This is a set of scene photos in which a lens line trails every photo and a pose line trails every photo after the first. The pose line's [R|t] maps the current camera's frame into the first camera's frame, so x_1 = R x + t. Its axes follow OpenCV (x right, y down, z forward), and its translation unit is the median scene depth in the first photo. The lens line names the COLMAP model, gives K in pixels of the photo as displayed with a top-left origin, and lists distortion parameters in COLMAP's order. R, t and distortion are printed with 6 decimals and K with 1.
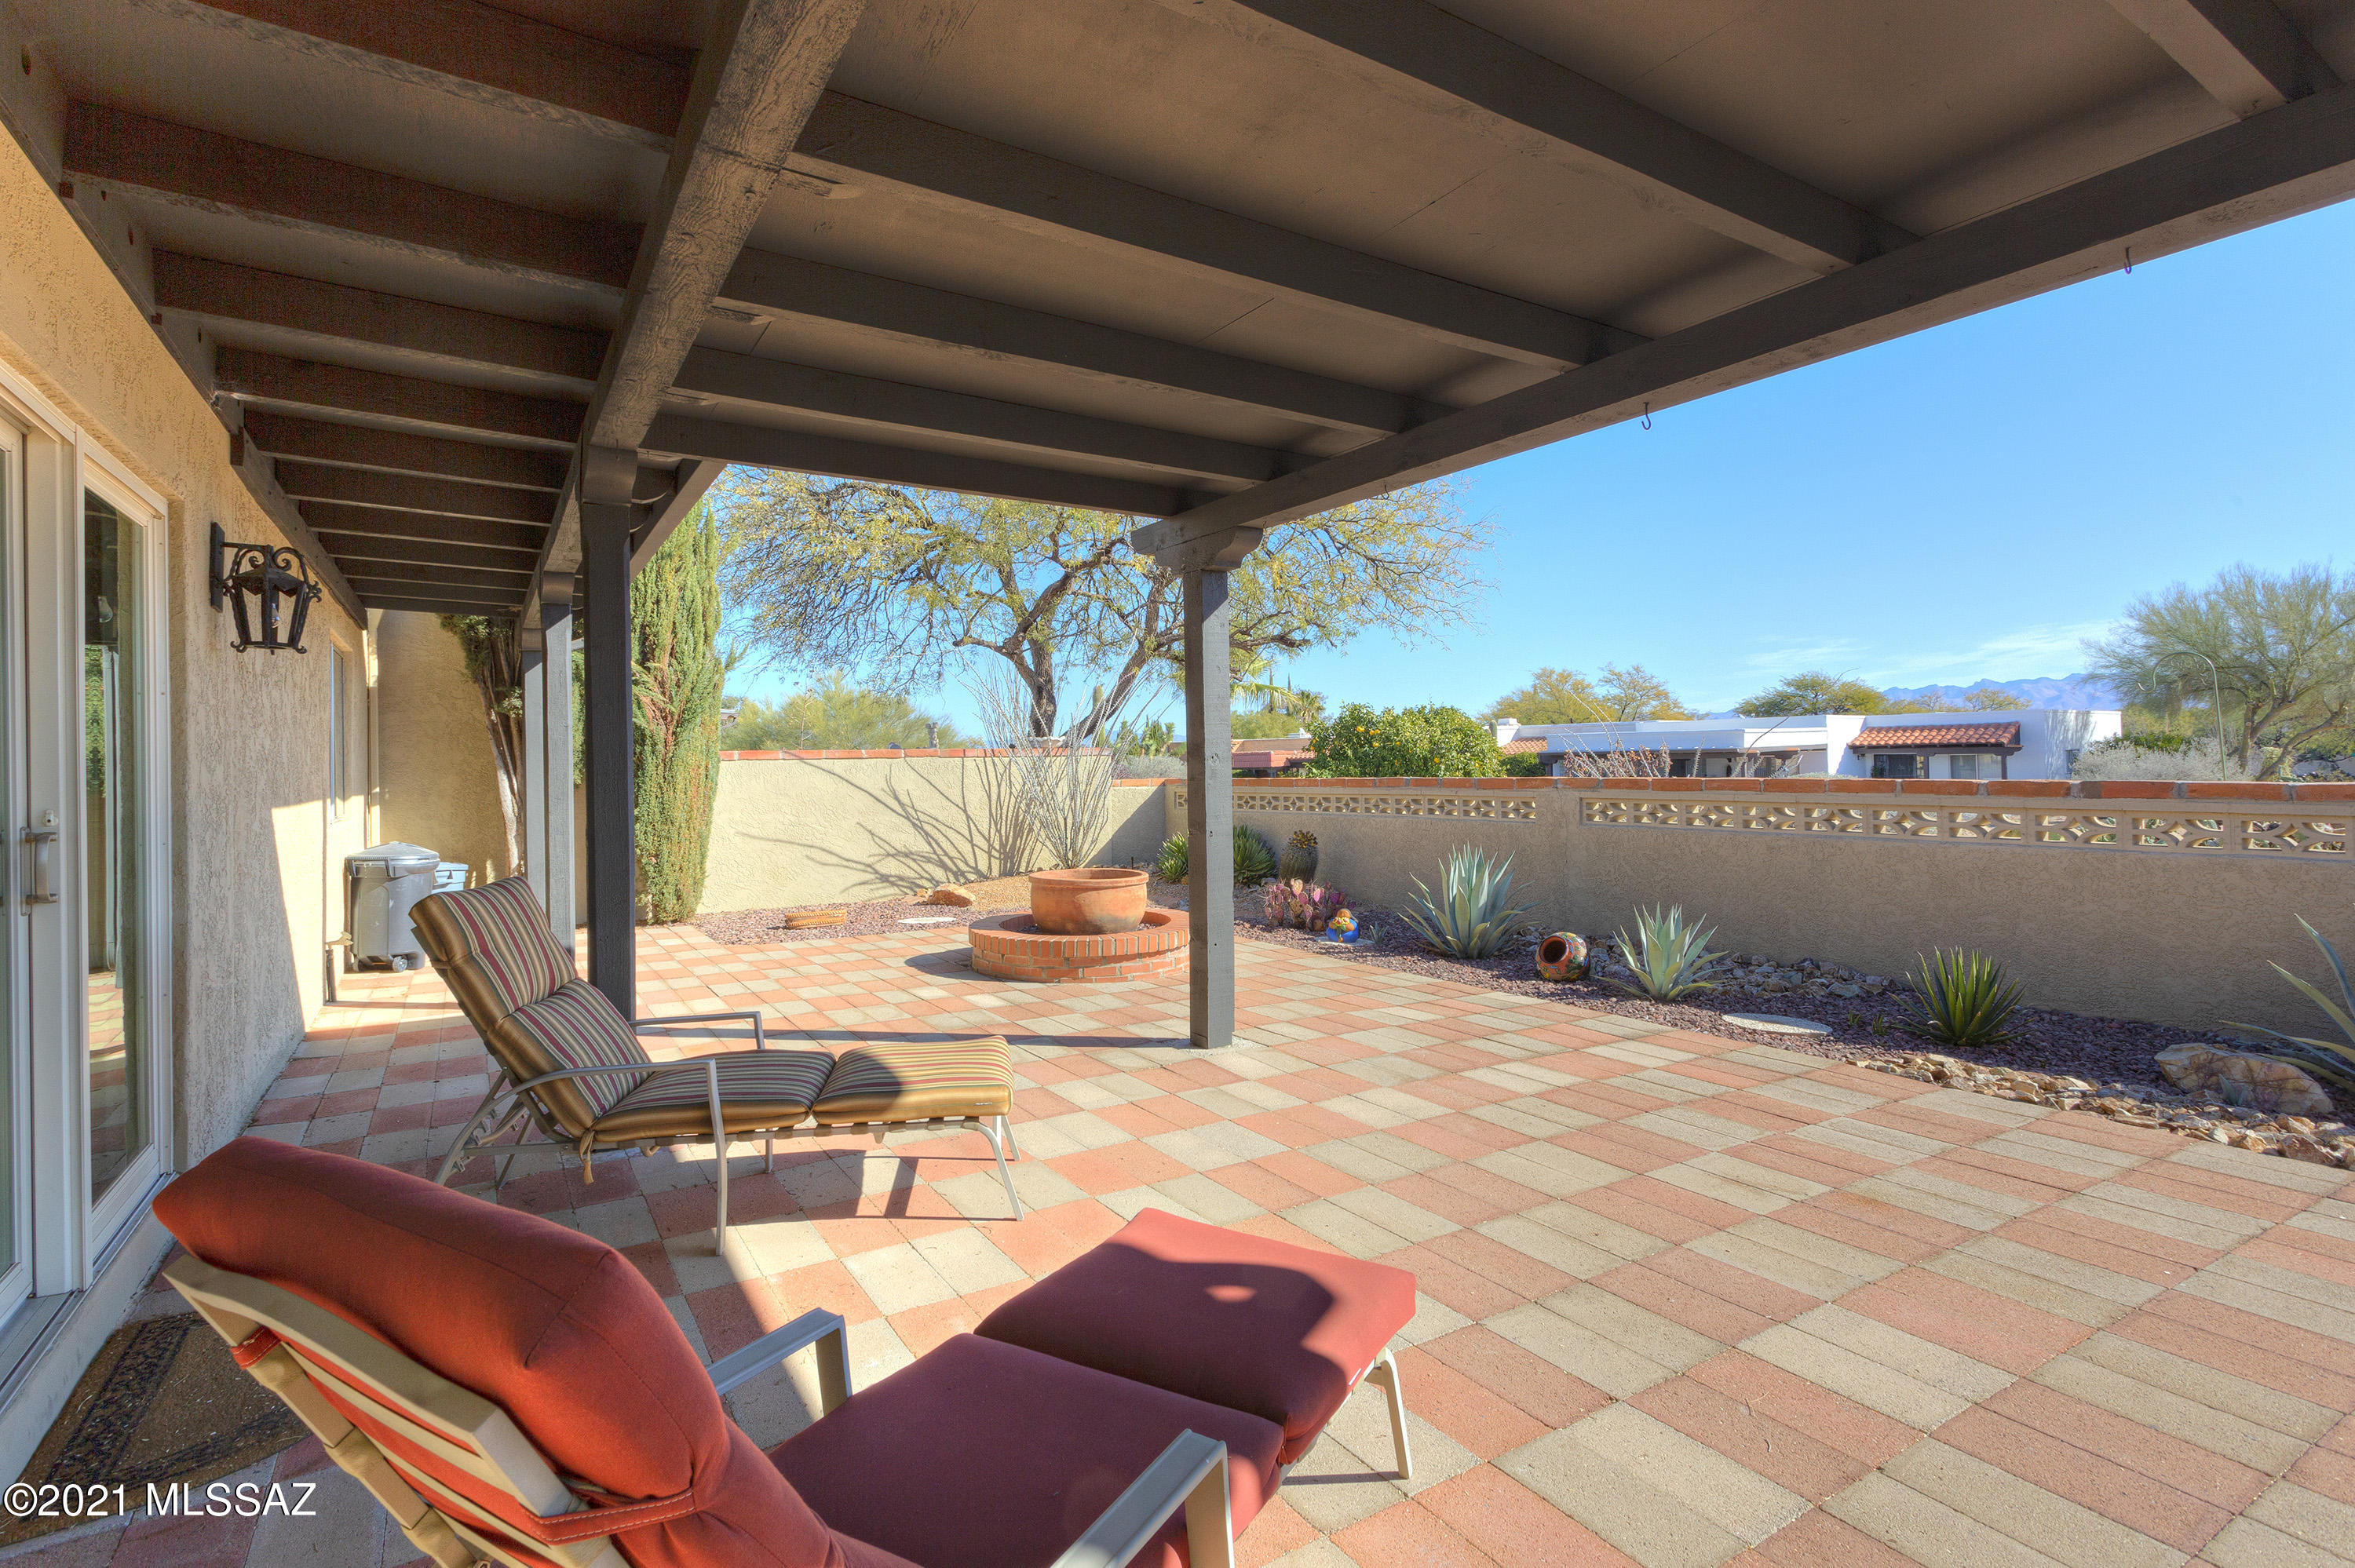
lens RADIAL K [[1131.9, 0, 1179.8], [0, 1131.9, 773.2], [0, 0, 1]] dist [0.003731, 0.000196]
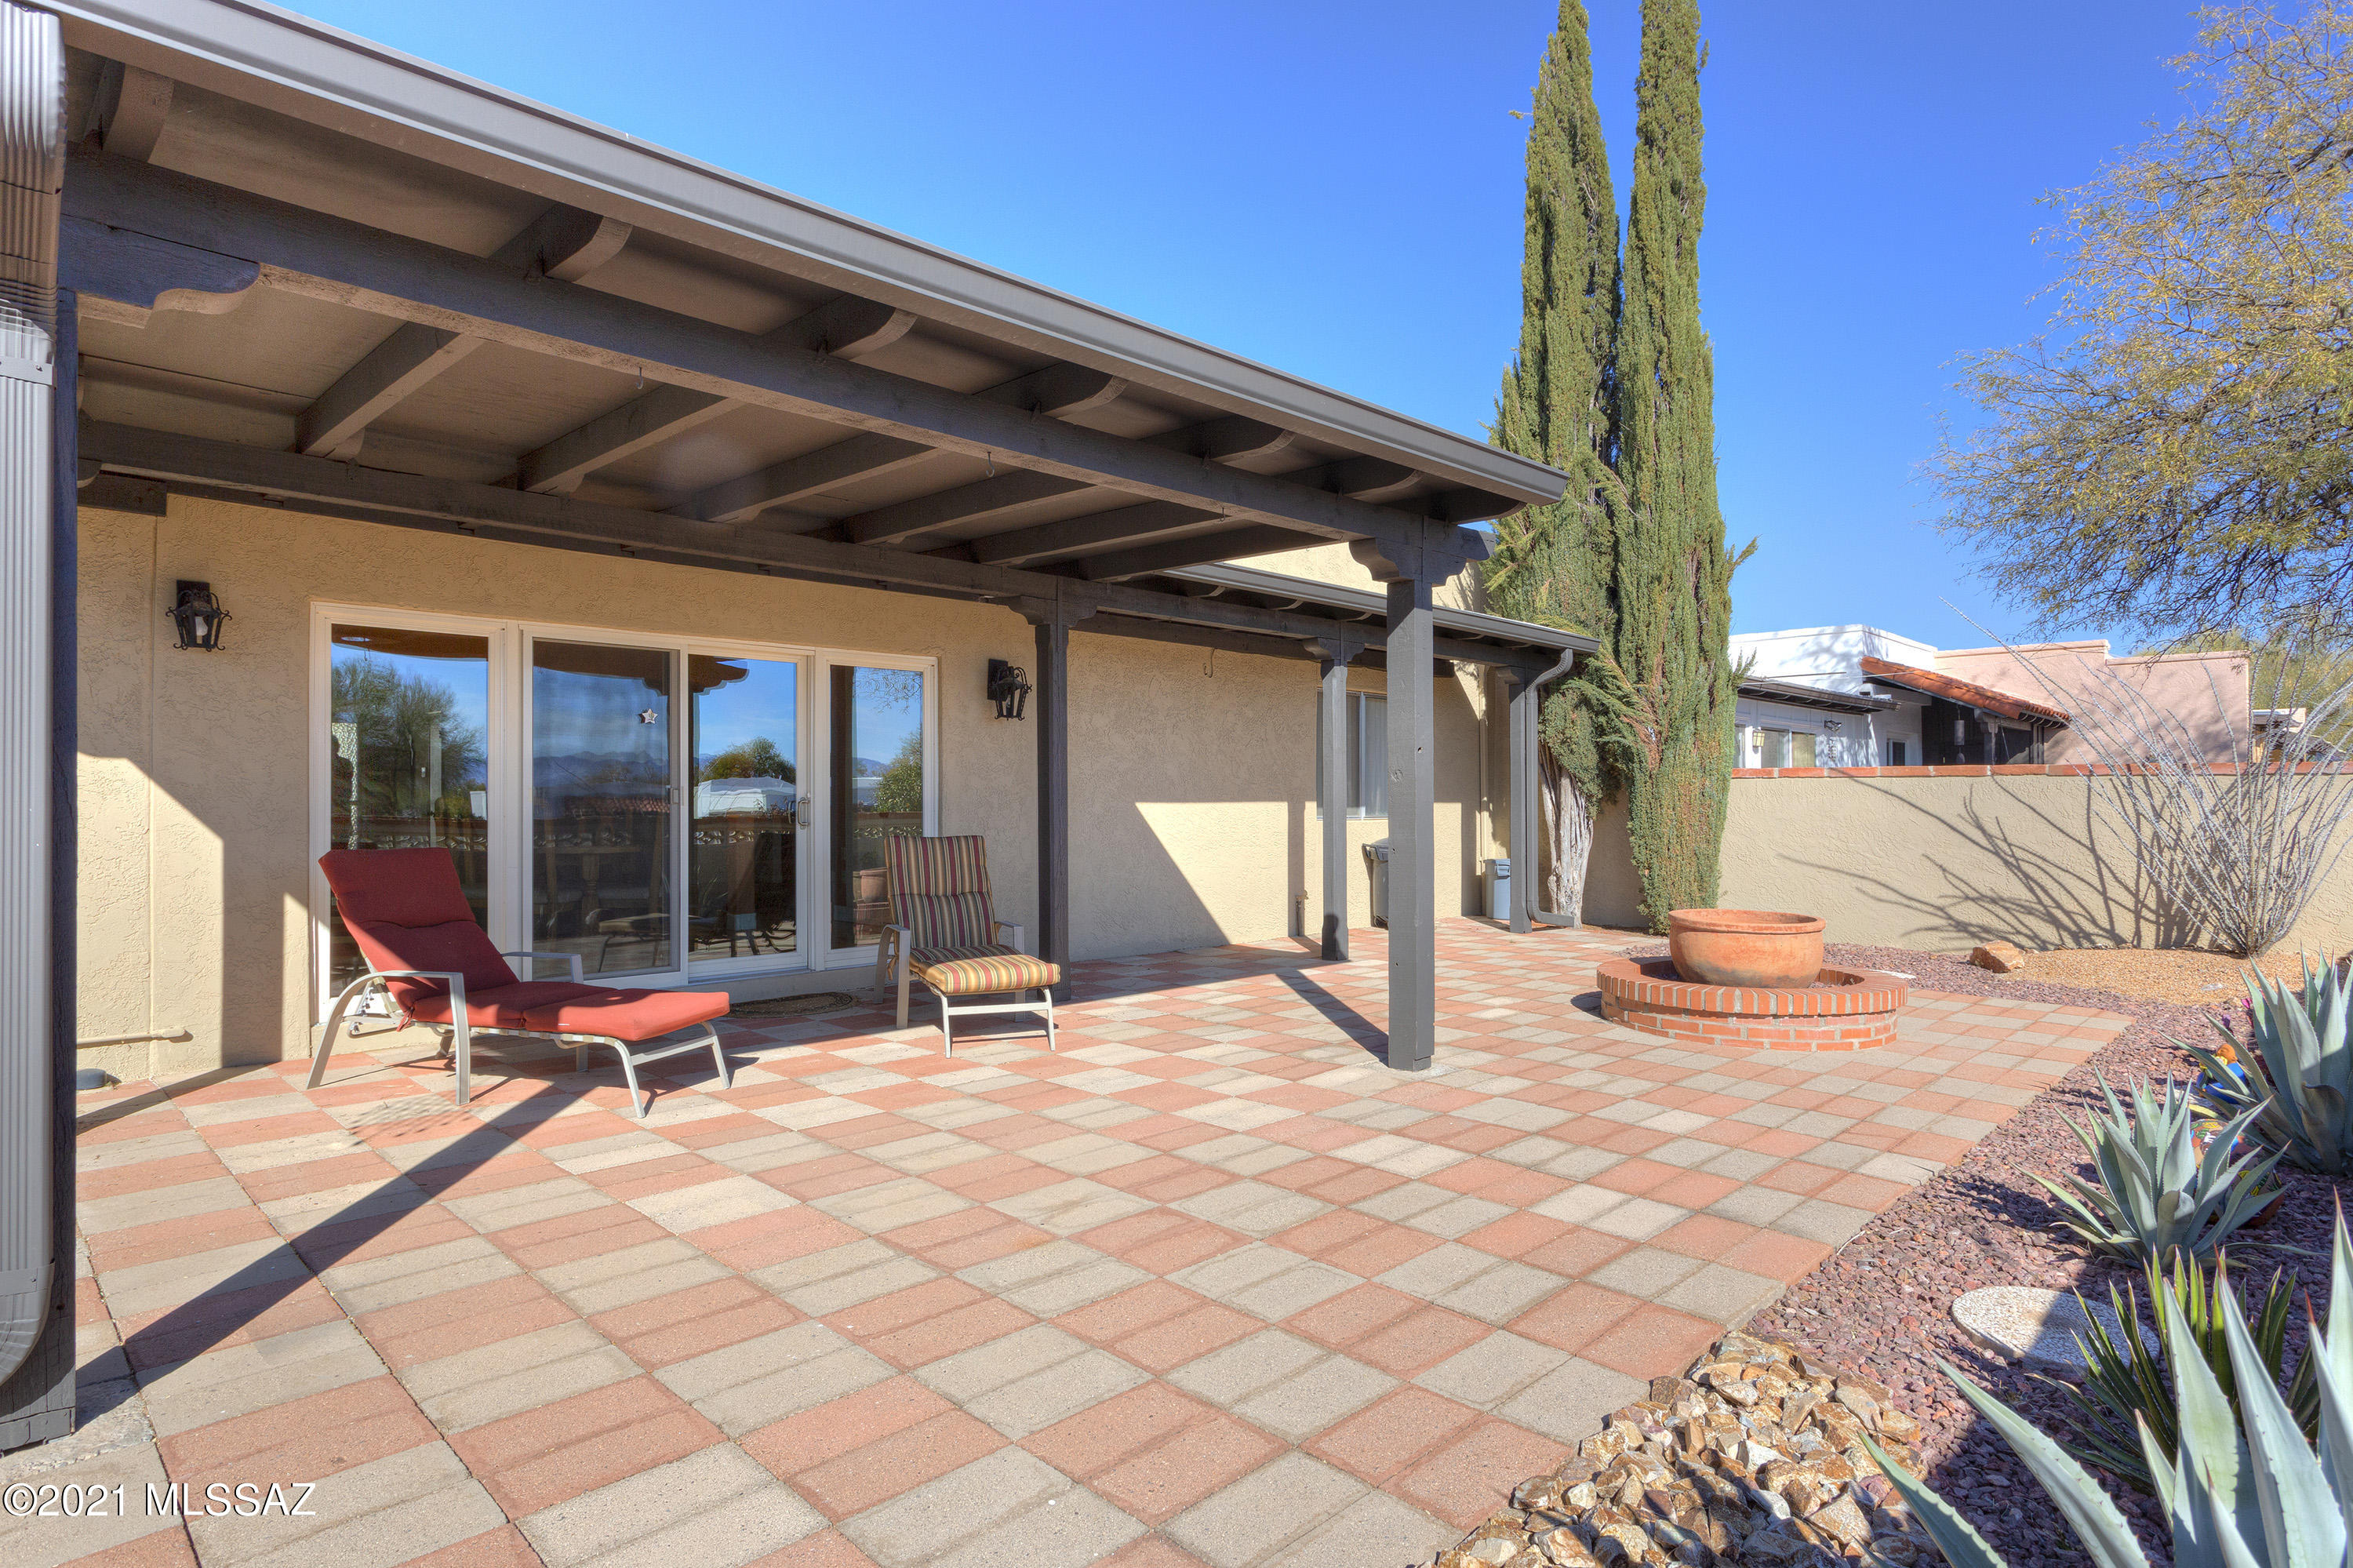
lens RADIAL K [[1280.4, 0, 1178.7], [0, 1280.4, 781.5], [0, 0, 1]] dist [-0.001634, 0.000011]
pose [[0.235301, 0.007499, -0.971894, 0.582441], [-0.016676, 0.999854, 0.003677, -0.004157], [0.971780, 0.015342, 0.235391, 0.302275]]
